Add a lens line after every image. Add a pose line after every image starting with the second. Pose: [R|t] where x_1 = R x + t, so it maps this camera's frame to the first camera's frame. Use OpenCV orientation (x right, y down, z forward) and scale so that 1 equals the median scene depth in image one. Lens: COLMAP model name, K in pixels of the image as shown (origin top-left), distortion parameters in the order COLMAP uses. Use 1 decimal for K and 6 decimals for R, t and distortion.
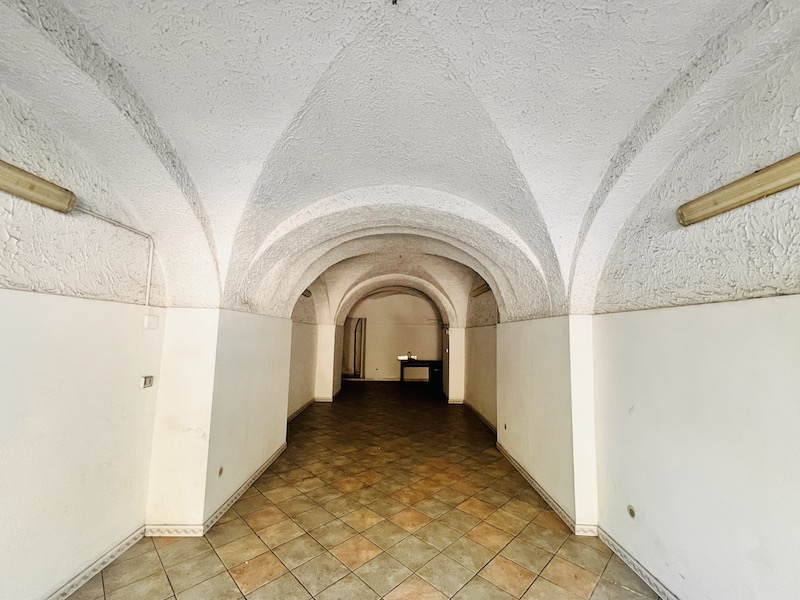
lens RADIAL K [[321.1, 0, 398.5], [0, 321.1, 299.2], [0, 0, 1]] dist [-0.001401, 0.000535]
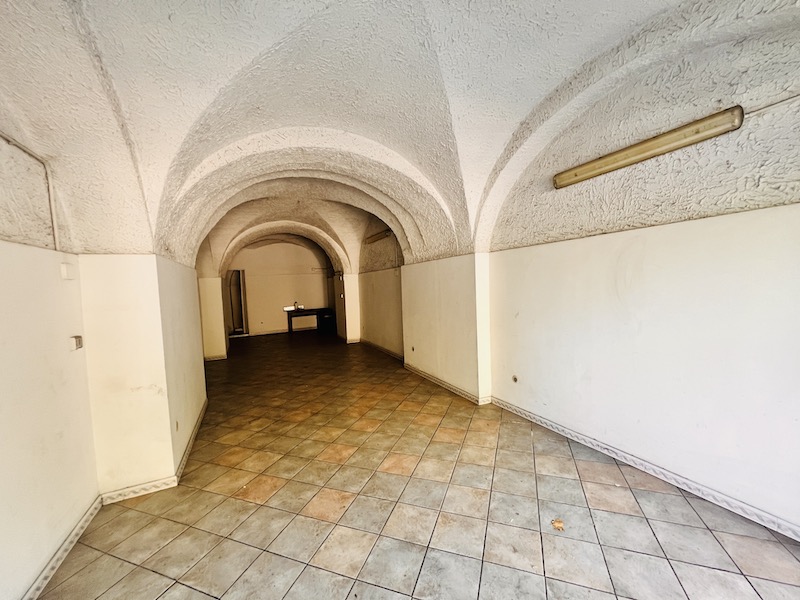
lens RADIAL K [[321.1, 0, 399.2], [0, 321.1, 299.2], [0, 0, 1]] dist [-0.001401, 0.000535]
pose [[0.910238, -0.081021, 0.406082, -0.324221], [0.017940, 0.987467, 0.156804, 0.025747], [-0.413697, -0.135444, 0.900283, -0.092752]]
